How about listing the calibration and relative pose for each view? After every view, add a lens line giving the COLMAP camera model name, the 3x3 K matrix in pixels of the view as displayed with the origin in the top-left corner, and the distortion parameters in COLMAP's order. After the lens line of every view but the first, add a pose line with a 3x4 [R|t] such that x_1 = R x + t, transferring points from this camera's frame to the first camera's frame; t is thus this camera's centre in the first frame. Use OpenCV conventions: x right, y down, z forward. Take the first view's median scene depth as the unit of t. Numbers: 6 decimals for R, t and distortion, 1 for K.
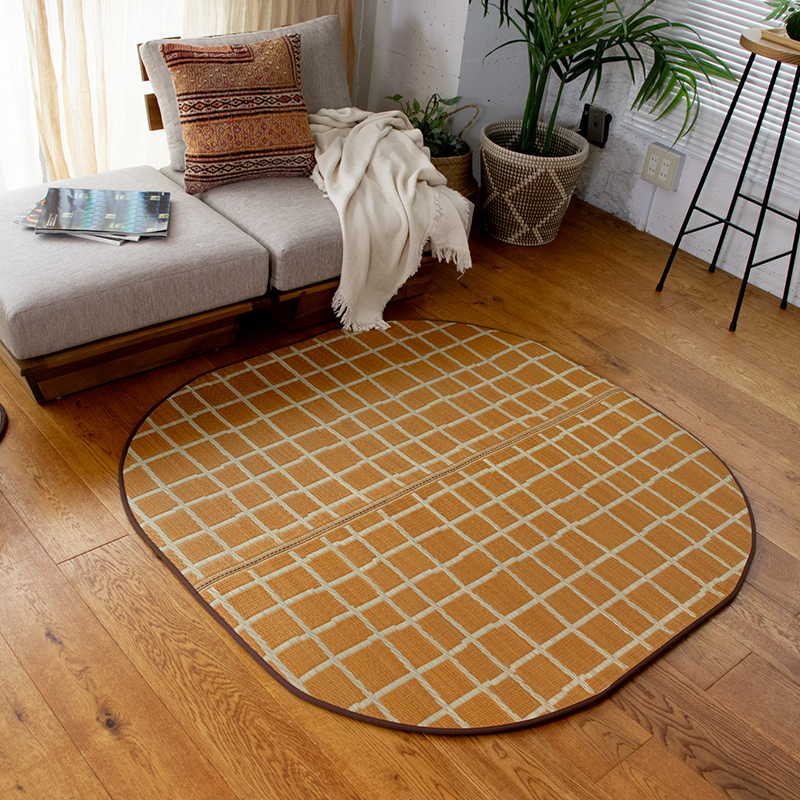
lens RADIAL K [[1021.2, 0, 400.0], [0, 1021.2, 400.0], [0, 0, 1]] dist [-0.163746, 0.159608]
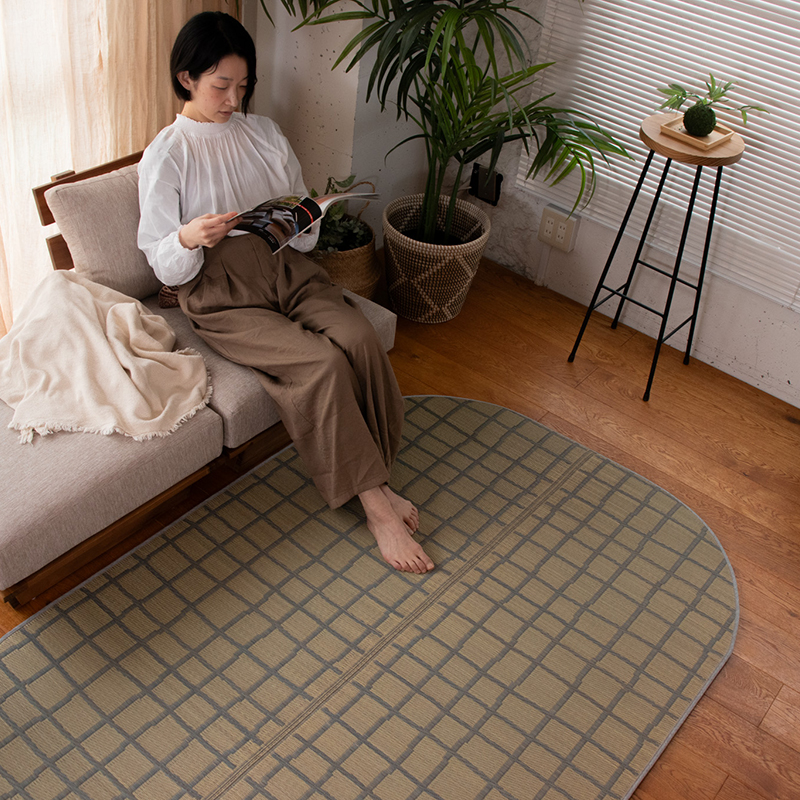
lens RADIAL K [[1021.2, 0, 400.0], [0, 1021.2, 400.0], [0, 0, 1]] dist [-0.163746, 0.159608]
pose [[0.981428, -0.120960, 0.148890, -0.081773], [0.106545, 0.989136, 0.101279, -0.206267], [-0.159523, -0.083534, 0.983654, -0.004709]]
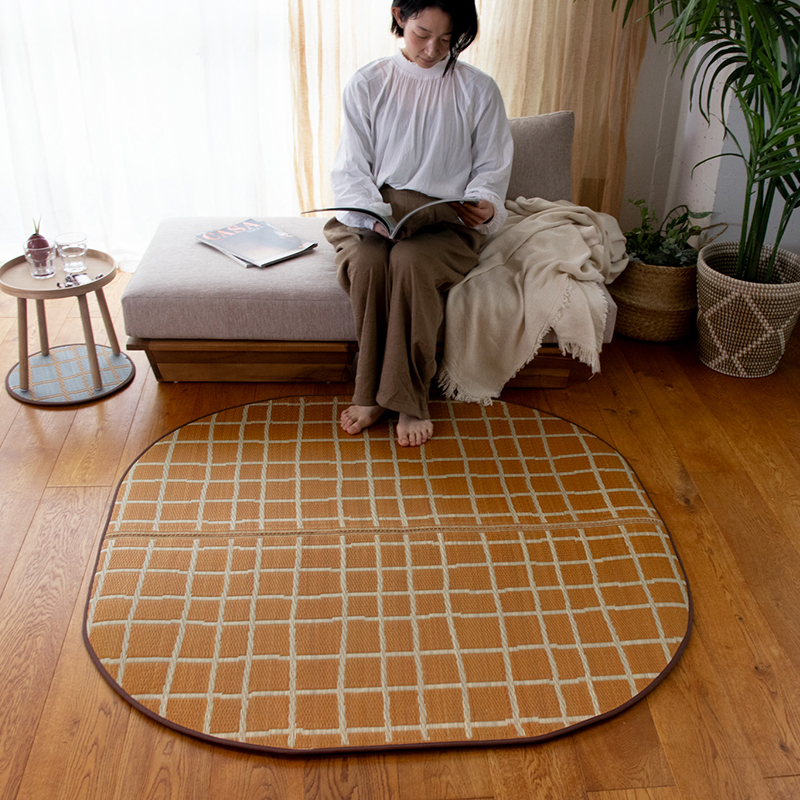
lens RADIAL K [[1026.3, 0, 460.2], [0, 1026.3, 391.5], [0, 0, 1]] dist [-0.150126, 0.121932]
pose [[0.828644, 0.223160, -0.513370, 0.453018], [-0.288981, 0.955981, -0.050891, -0.022209], [0.479415, 0.190525, 0.856657, 0.103595]]
